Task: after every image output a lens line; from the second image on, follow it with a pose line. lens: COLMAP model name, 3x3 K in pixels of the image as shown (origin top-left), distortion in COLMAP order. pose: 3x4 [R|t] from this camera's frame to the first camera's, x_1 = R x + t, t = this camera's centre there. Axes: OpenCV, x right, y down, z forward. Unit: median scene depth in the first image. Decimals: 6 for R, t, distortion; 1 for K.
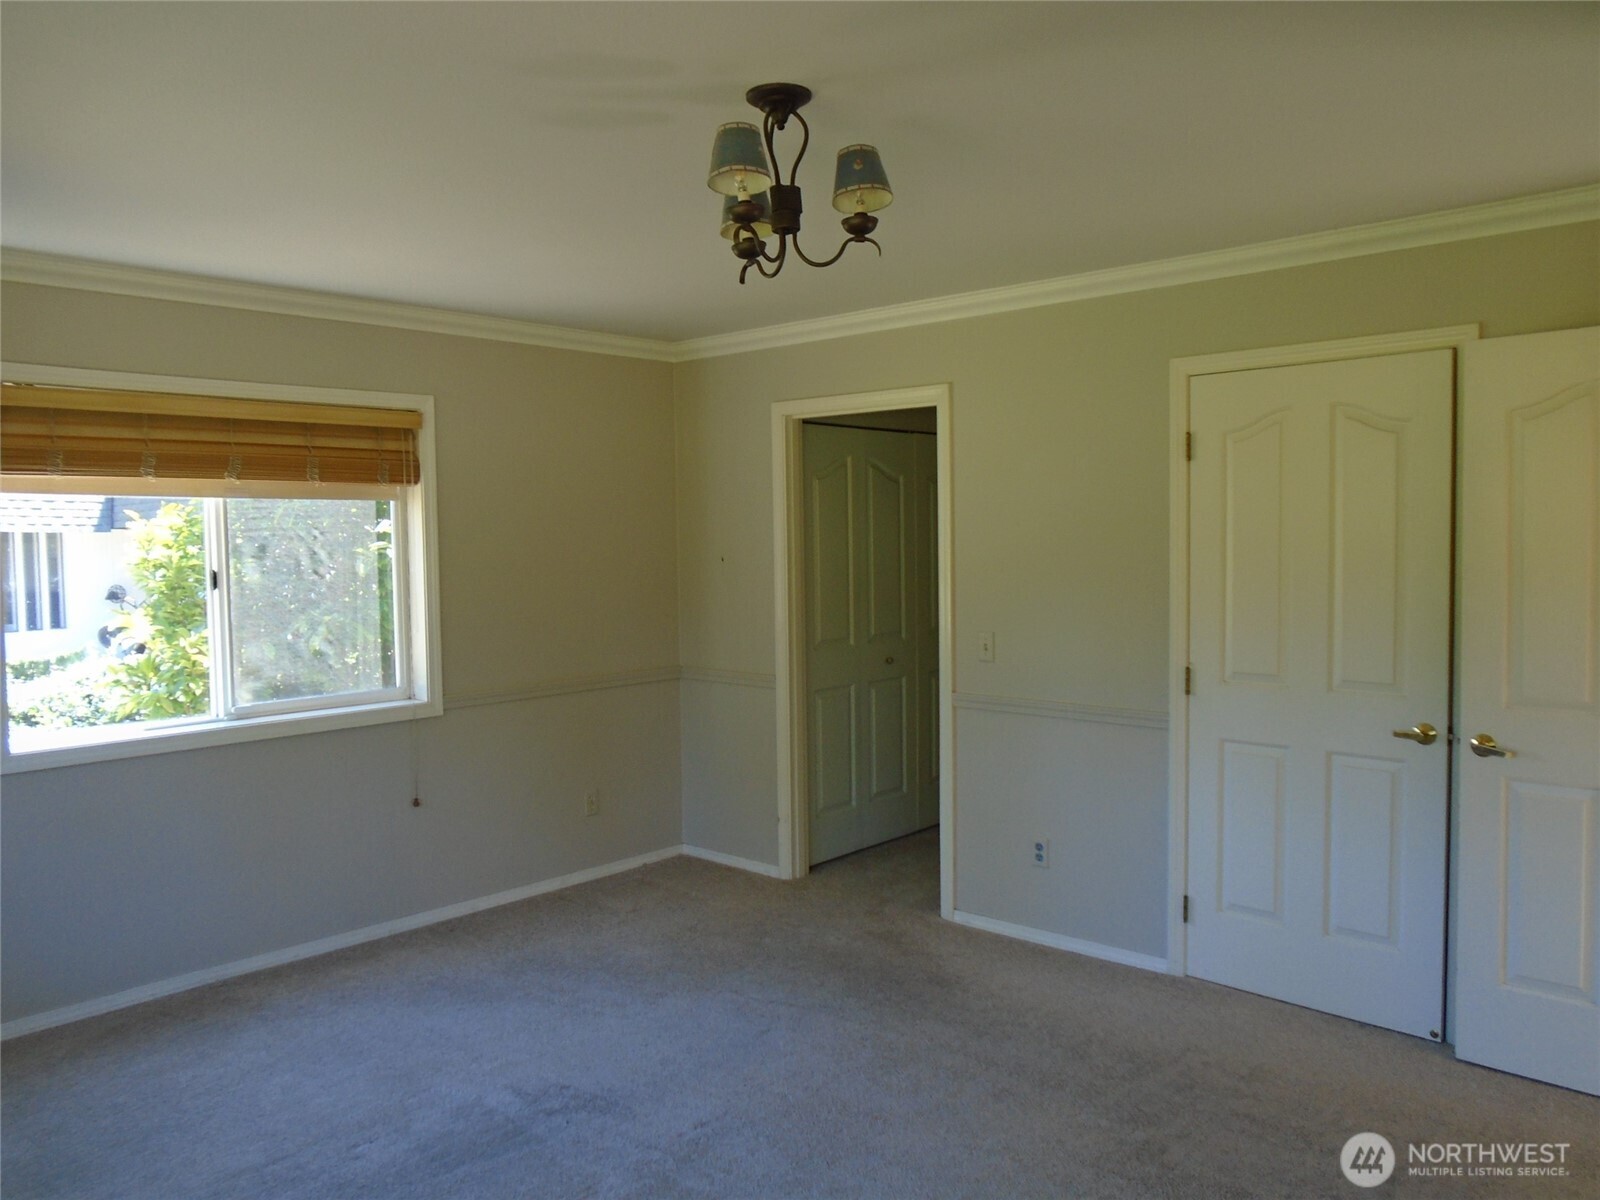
lens RADIAL K [[1202.6, 0, 794.0], [0, 1202.6, 606.5], [0, 0, 1]] dist [-0.033856, 0.006502]
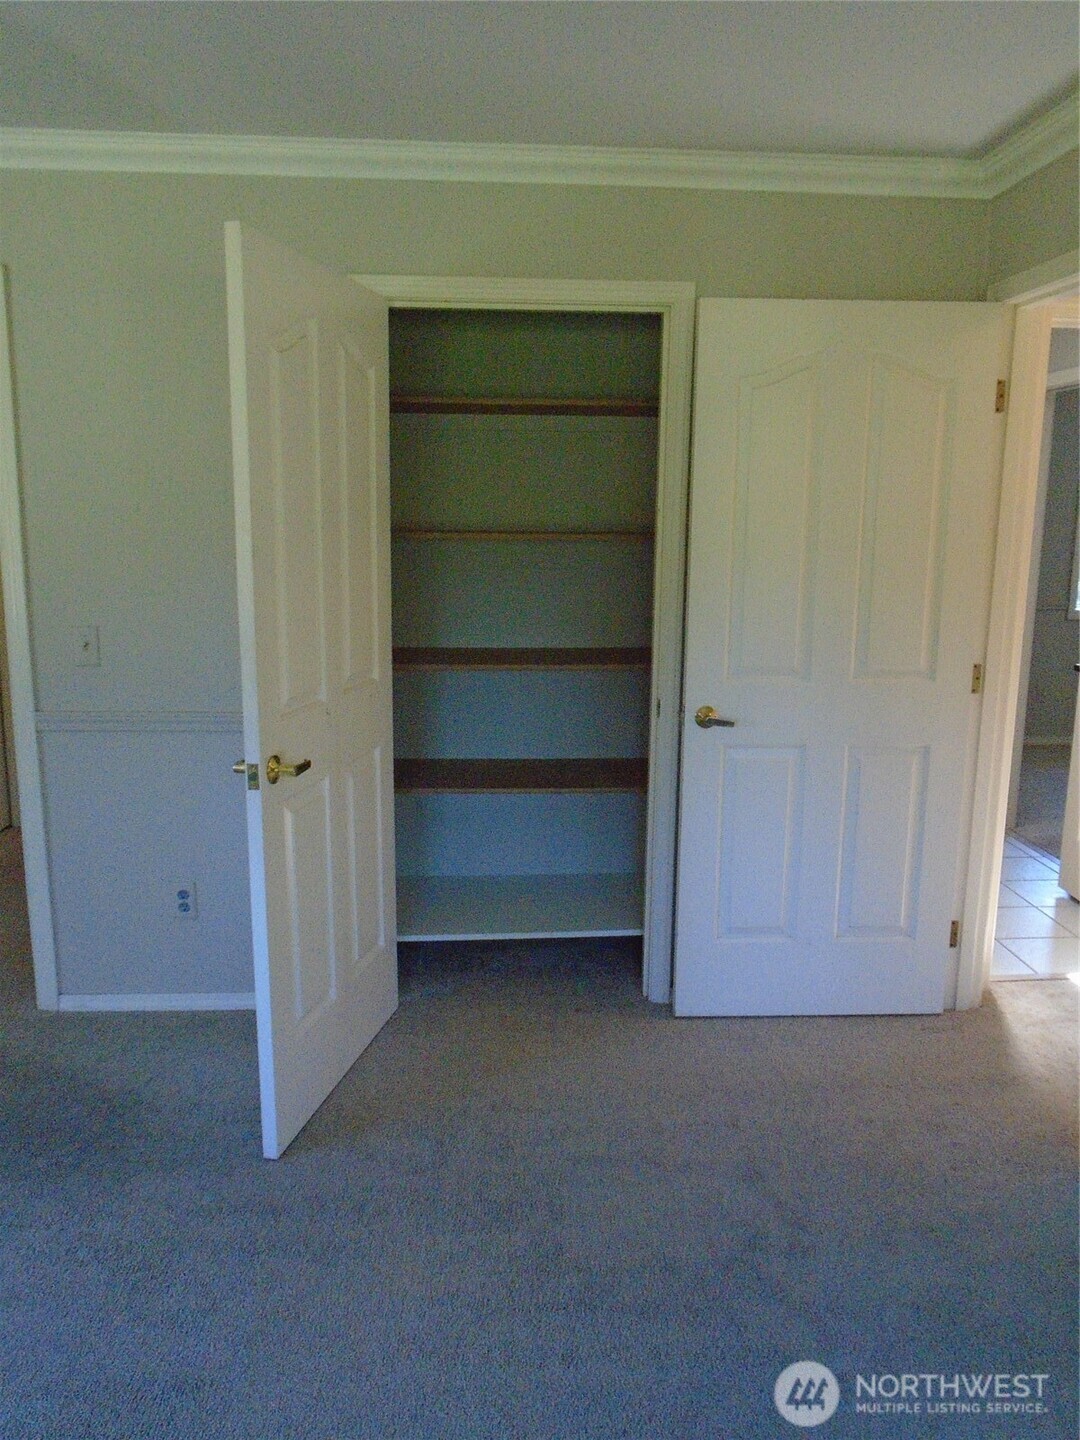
lens RADIAL K [[1082.3, 0, 547.7], [0, 1082.3, 718.9], [0, 0, 1]] dist [-0.033856, 0.006502]
pose [[0.691675, -0.108935, 0.713946, -0.125127], [0.019618, 0.991028, 0.132206, -0.003978], [-0.721943, -0.077438, 0.687606, 0.345531]]
